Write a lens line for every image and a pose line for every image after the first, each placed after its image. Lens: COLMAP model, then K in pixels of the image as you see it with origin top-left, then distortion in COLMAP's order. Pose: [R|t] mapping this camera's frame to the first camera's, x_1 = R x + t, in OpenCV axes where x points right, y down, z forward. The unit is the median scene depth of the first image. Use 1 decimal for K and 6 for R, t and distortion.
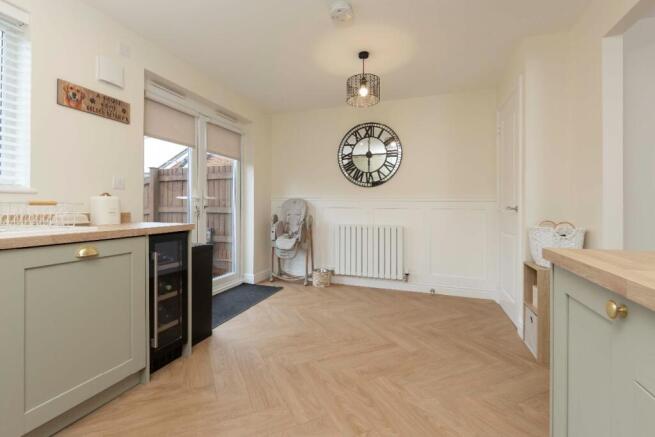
lens RADIAL K [[262.7, 0, 326.9], [0, 262.7, 204.2], [0, 0, 1]] dist [-0.002745, -0.000046]
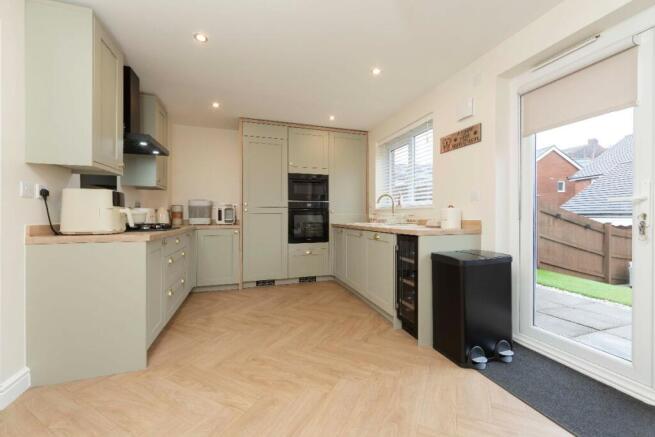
lens RADIAL K [[262.0, 0, 334.0], [0, 262.0, 217.9], [0, 0, 1]] dist [-0.002733, -0.000277]
pose [[-0.776949, 0.000112, -0.629563, 0.520845], [0.000876, 0.999999, -0.000904, 0.024040], [0.629563, -0.001254, -0.776949, 1.795156]]
